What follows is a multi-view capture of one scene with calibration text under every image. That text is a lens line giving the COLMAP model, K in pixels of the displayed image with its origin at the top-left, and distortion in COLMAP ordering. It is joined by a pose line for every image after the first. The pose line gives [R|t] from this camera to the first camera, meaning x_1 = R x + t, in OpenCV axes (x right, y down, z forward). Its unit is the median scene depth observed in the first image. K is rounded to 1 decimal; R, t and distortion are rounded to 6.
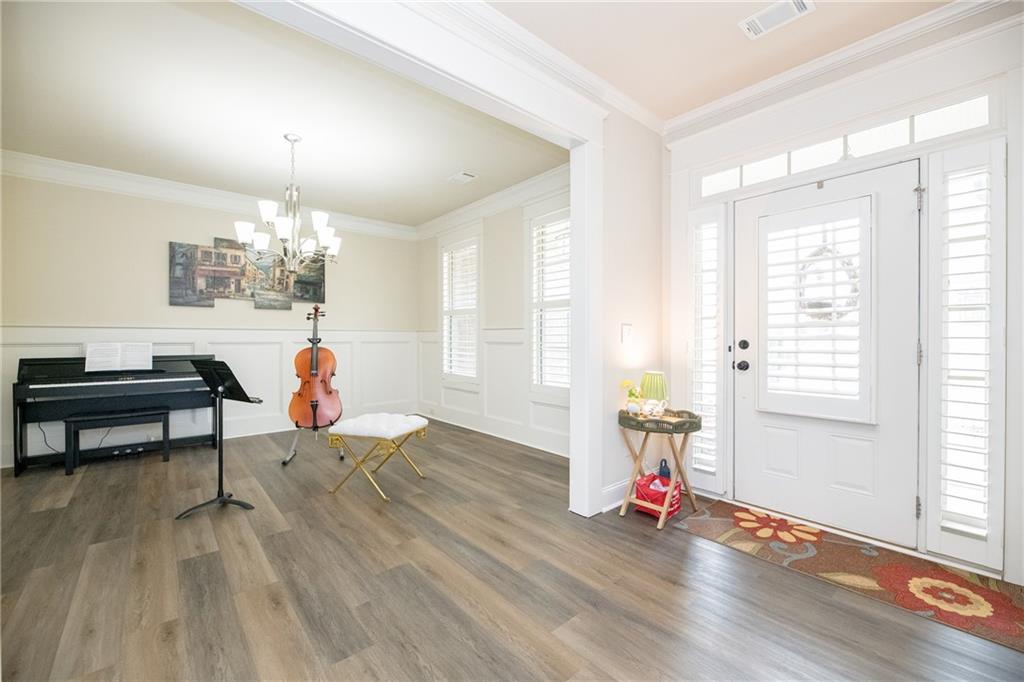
lens RADIAL K [[418.9, 0, 514.9], [0, 418.9, 340.0], [0, 0, 1]] dist [-0.002851, -0.000438]
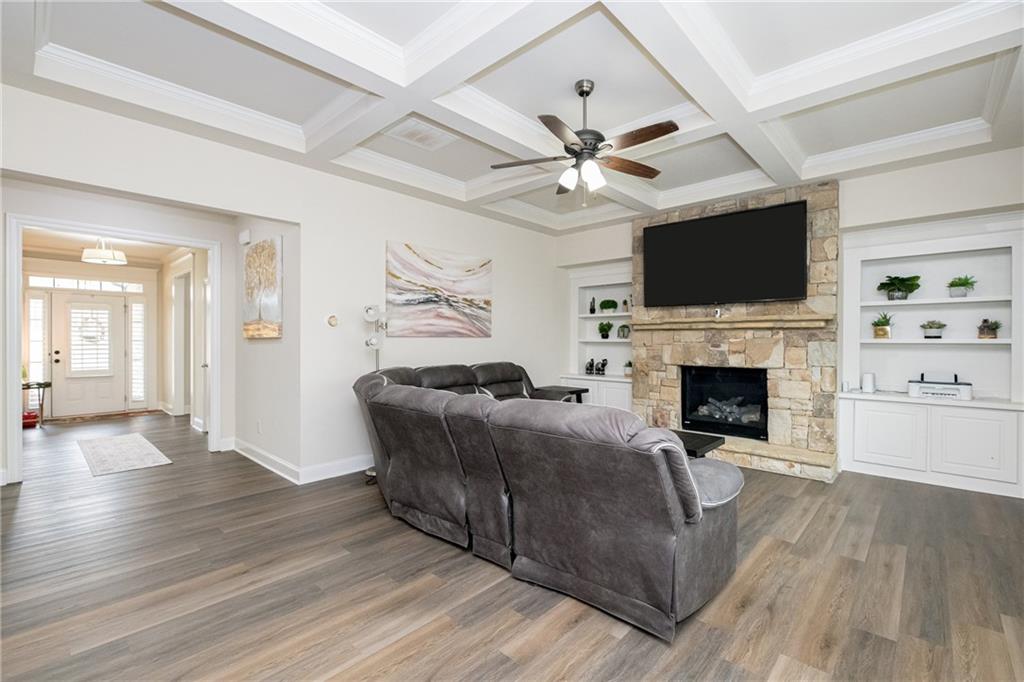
lens RADIAL K [[448.7, 0, 515.0], [0, 448.7, 341.1], [0, 0, 1]] dist [0.002382, 0.000195]
pose [[-0.110990, -0.002980, 0.993817, -2.645597], [0.002871, 0.999990, 0.003319, -0.062114], [-0.993817, 0.003221, -0.110981, -1.538295]]
